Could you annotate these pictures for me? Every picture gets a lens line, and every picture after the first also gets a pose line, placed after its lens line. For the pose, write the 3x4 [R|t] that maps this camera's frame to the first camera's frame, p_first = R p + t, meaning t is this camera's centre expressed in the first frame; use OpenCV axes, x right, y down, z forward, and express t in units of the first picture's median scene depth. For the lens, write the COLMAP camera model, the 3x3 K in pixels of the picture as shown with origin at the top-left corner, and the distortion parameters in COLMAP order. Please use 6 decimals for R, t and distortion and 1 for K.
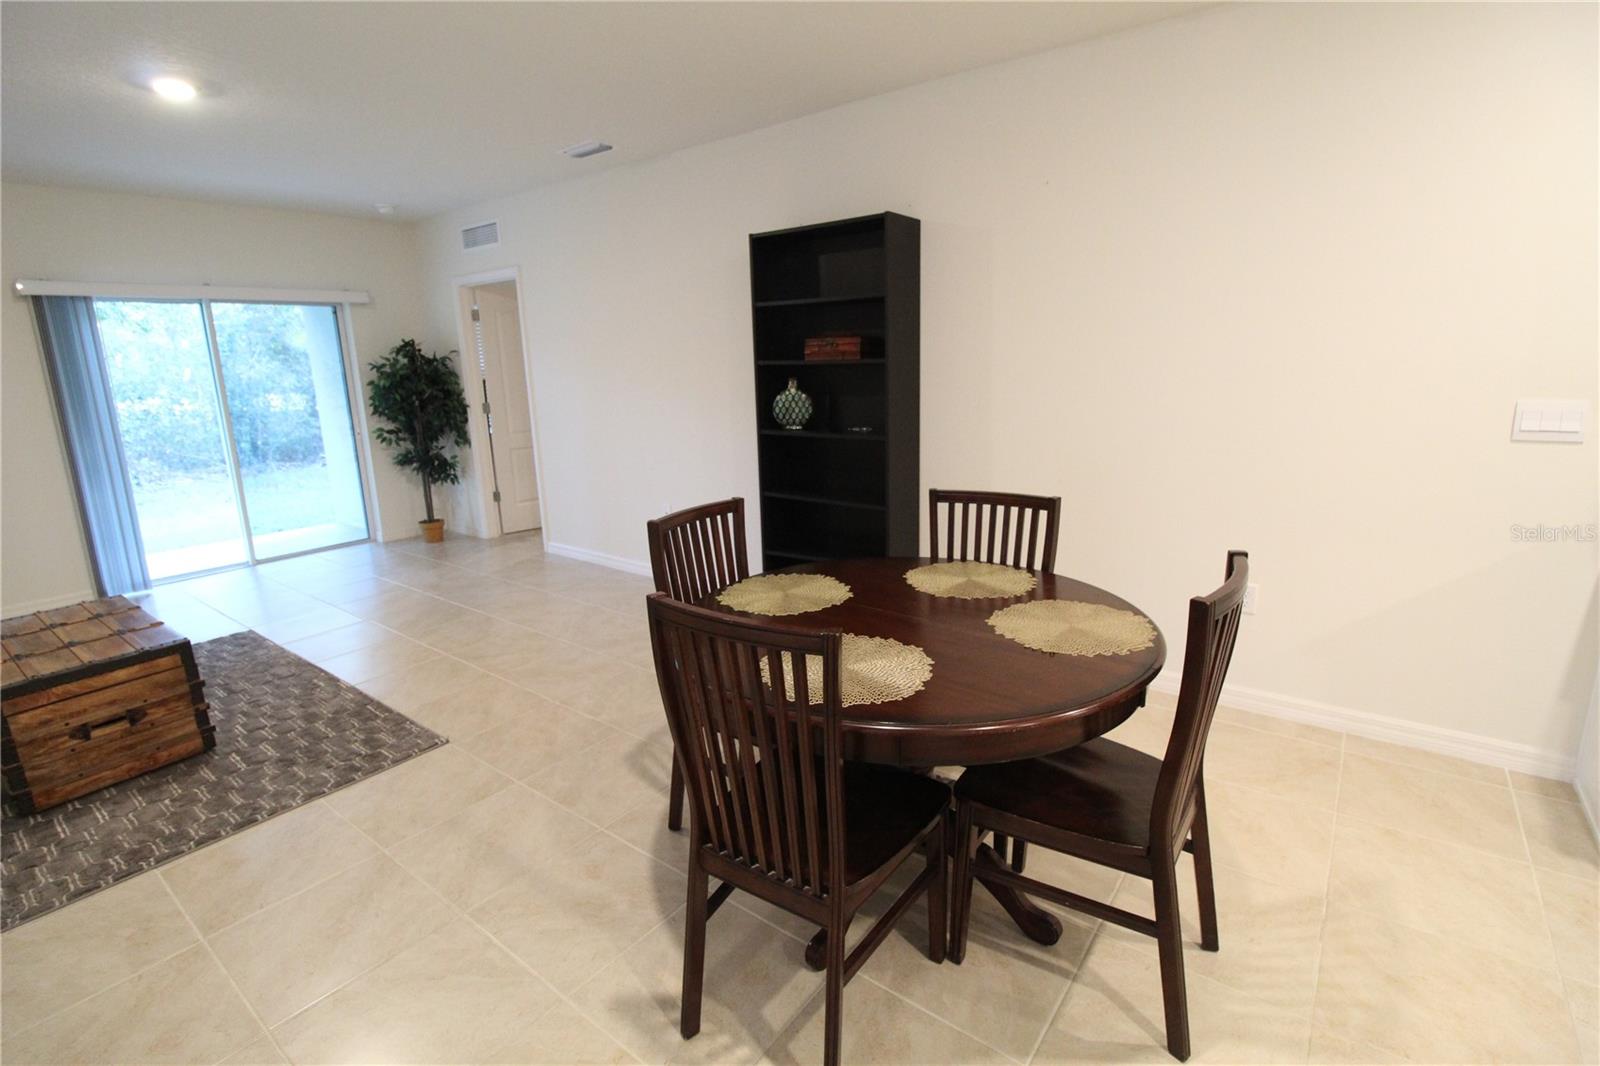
lens RADIAL K [[748.0, 0, 803.9], [0, 748.0, 522.5], [0, 0, 1]] dist [-0.000518, -0.011878]
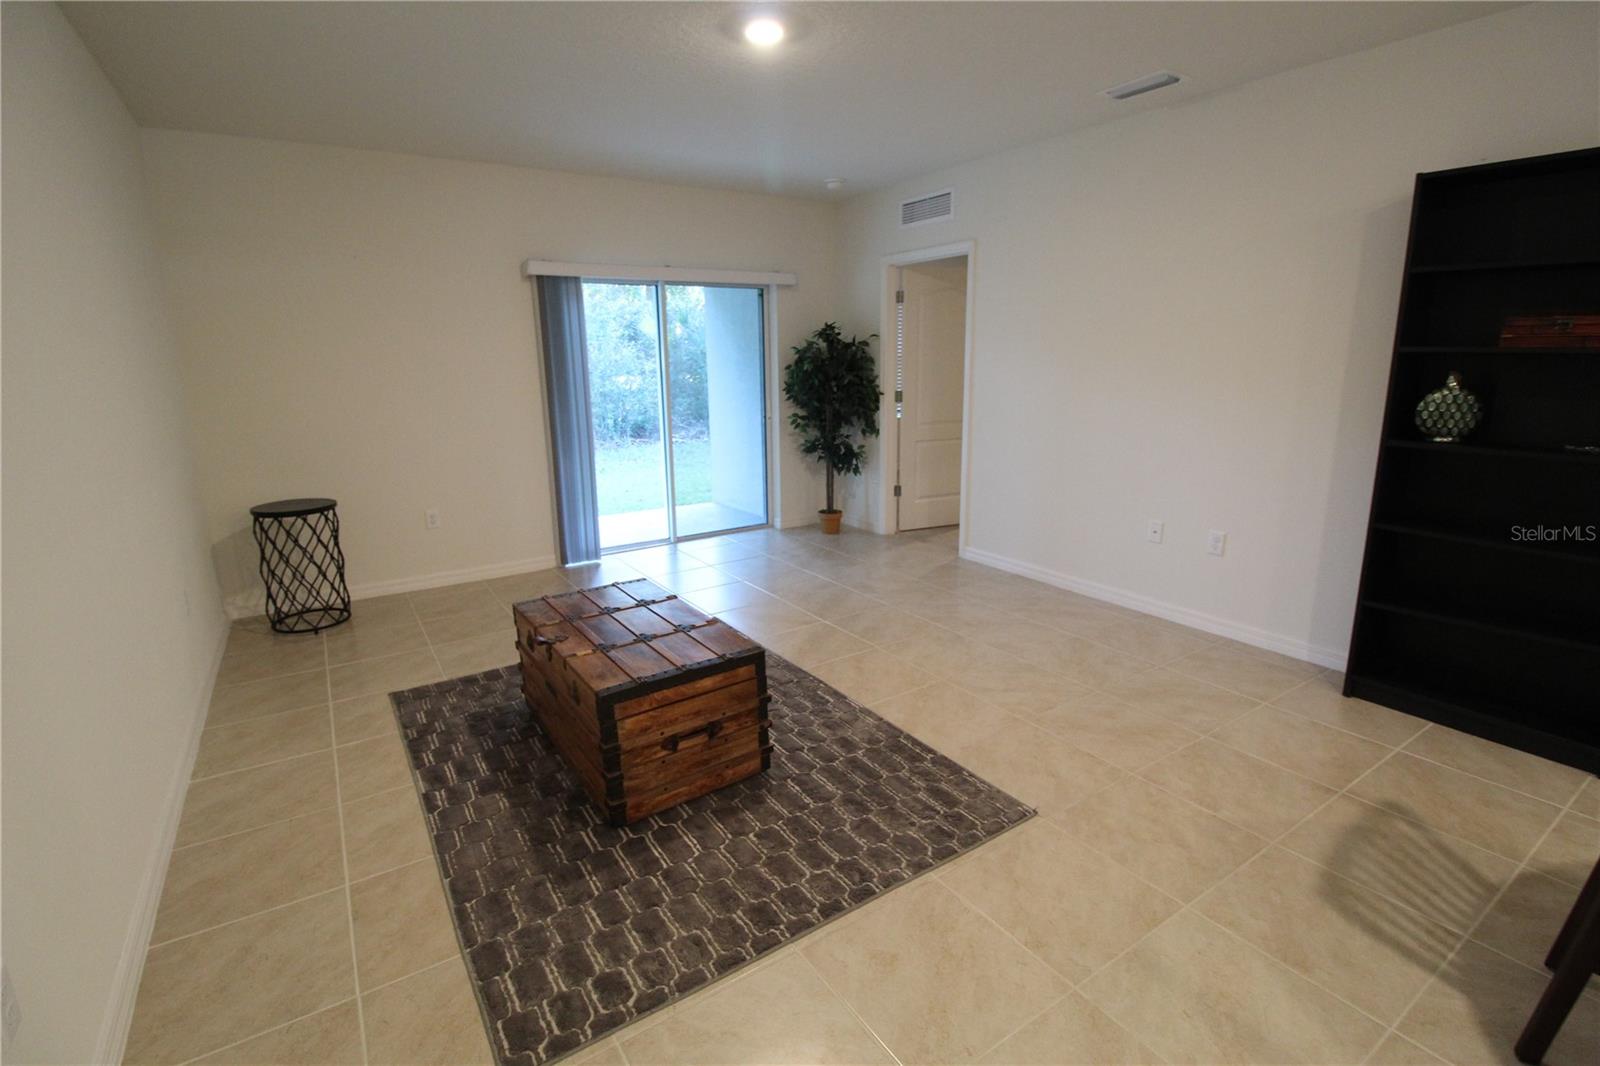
lens RADIAL K [[748.0, 0, 803.9], [0, 748.0, 522.5], [0, 0, 1]] dist [-0.000518, -0.011878]
pose [[0.945359, 0.083907, -0.315051, -0.372609], [-0.080440, 0.996470, 0.024015, -0.013917], [0.315954, 0.002640, 0.948771, 0.119421]]
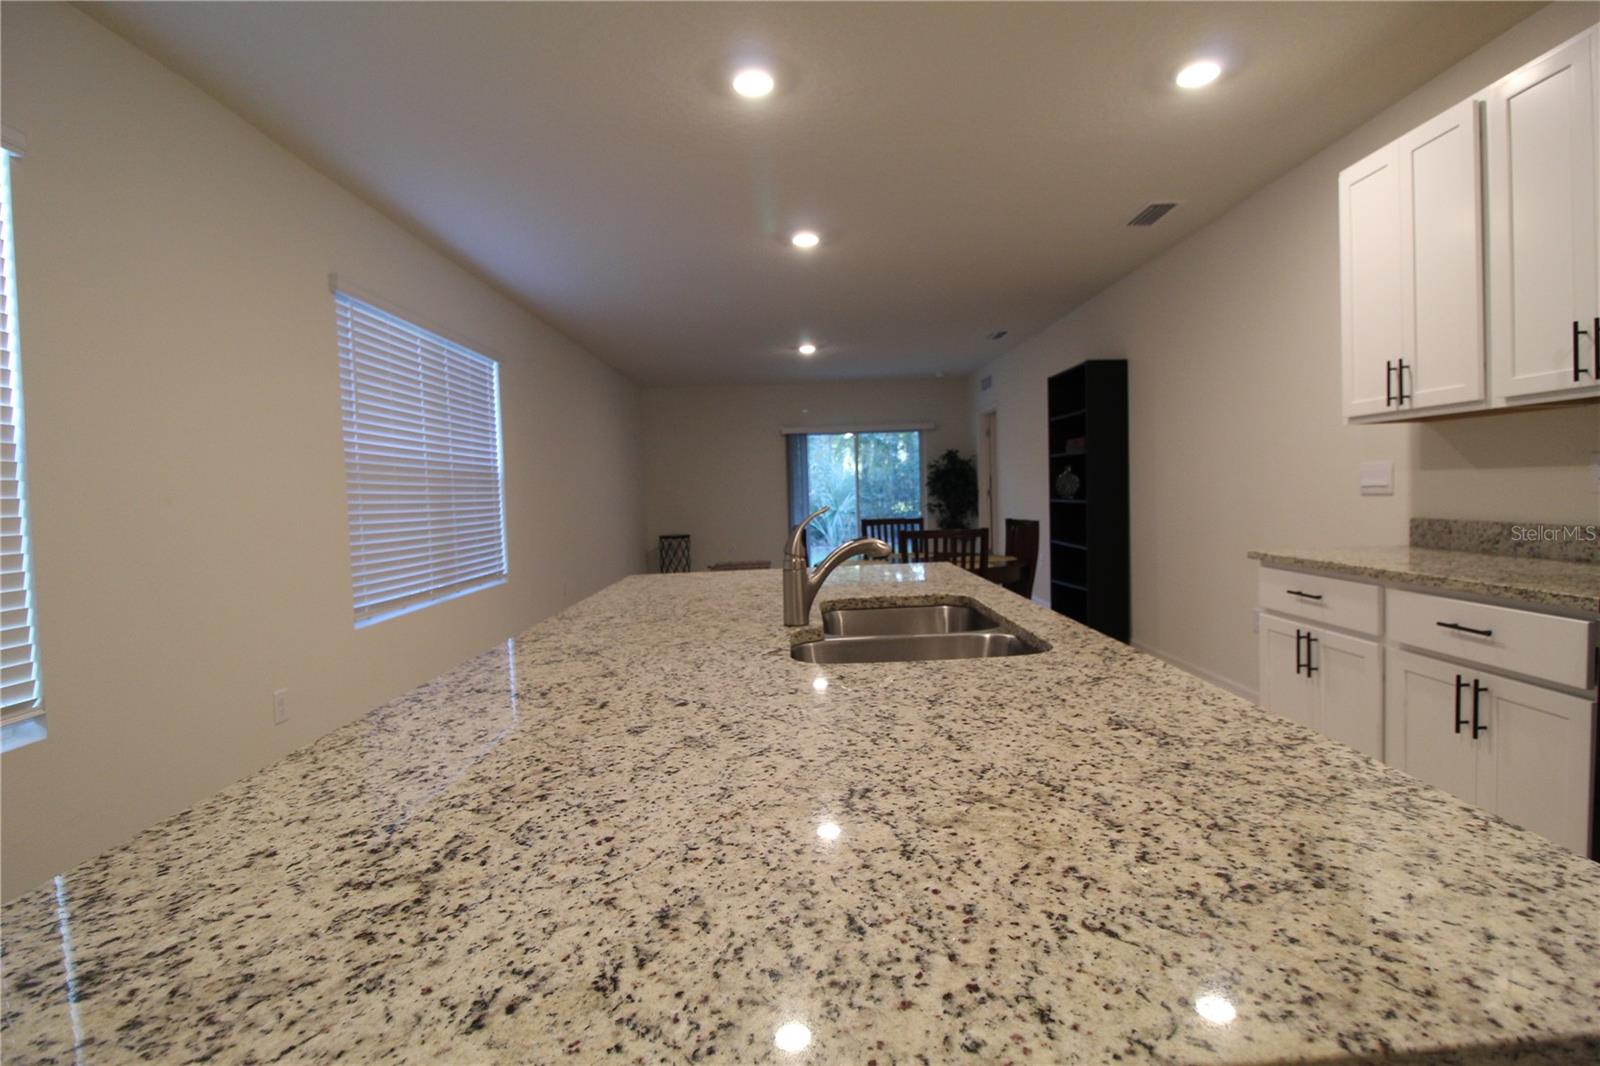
lens RADIAL K [[756.6, 0, 809.1], [0, 756.6, 518.6], [0, 0, 1]] dist [0.000323, -0.012982]
pose [[0.625870, 0.038396, -0.778982, 0.865974], [-0.155560, 0.984864, -0.076440, 0.114525], [0.764256, 0.169020, 0.622370, -0.346403]]
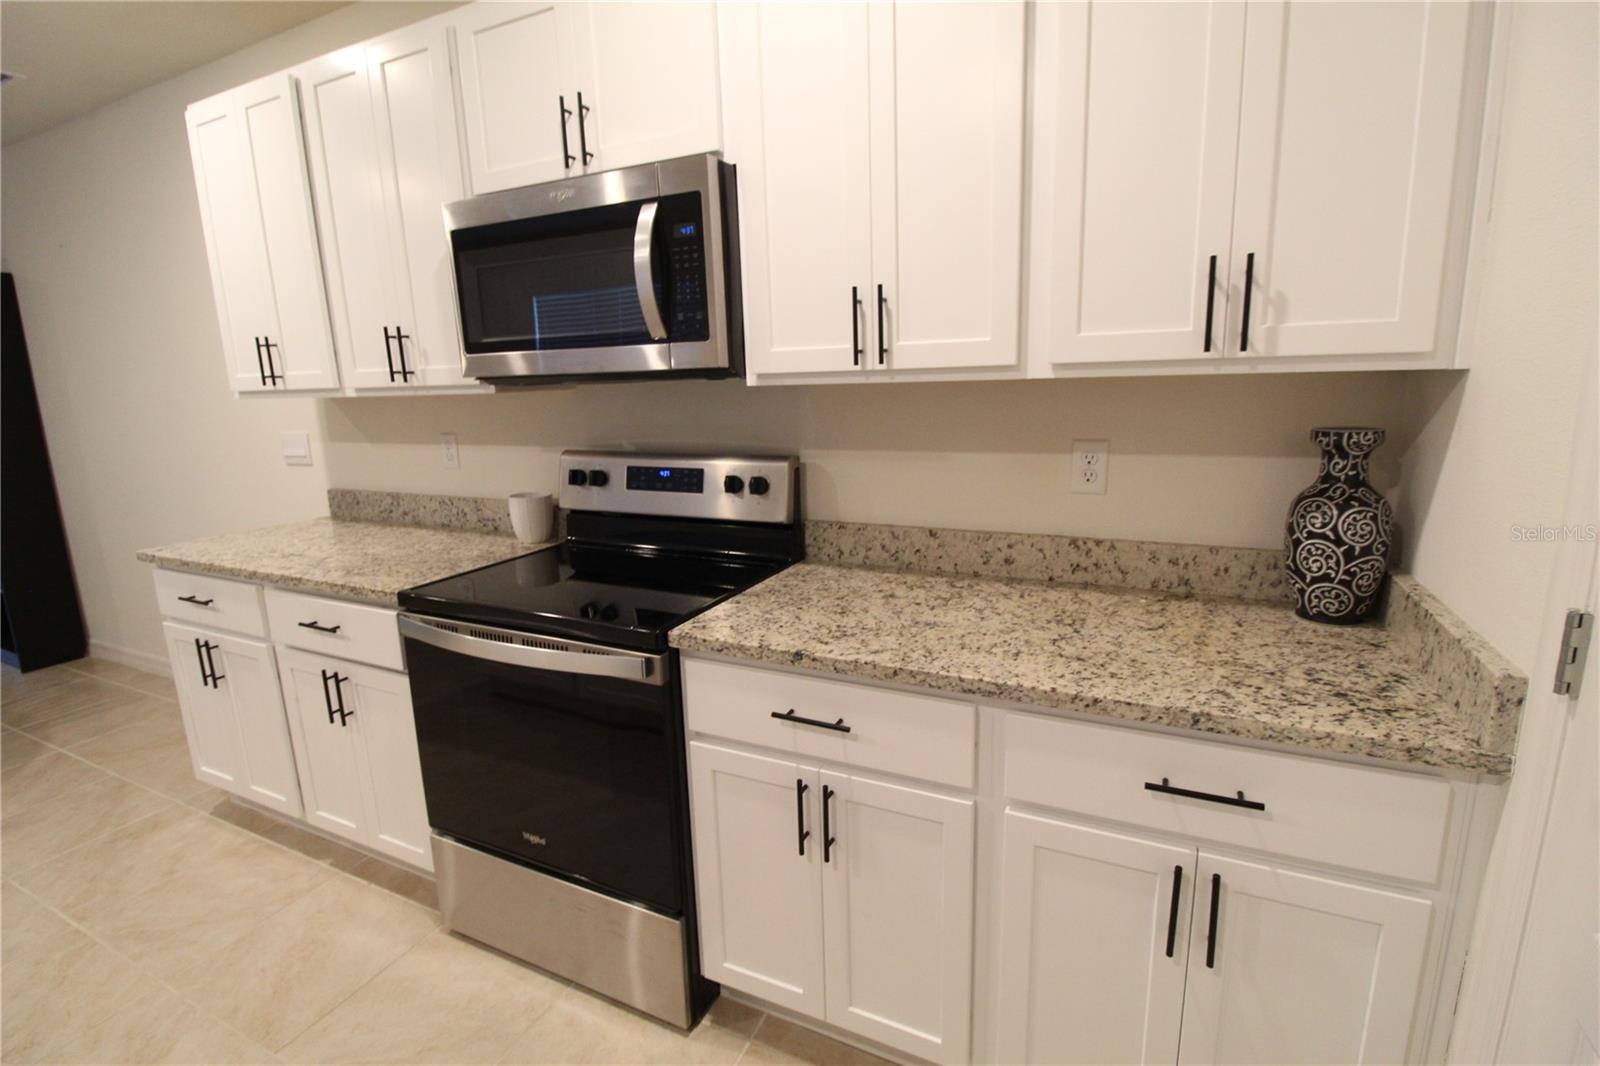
lens RADIAL K [[756.6, 0, 809.1], [0, 756.6, 518.6], [0, 0, 1]] dist [0.000323, -0.012982]
pose [[0.980212, -0.040354, 0.193793, 0.984576], [0.046282, 0.998586, -0.026159, 0.035118], [-0.192464, 0.034610, 0.980694, -0.261127]]
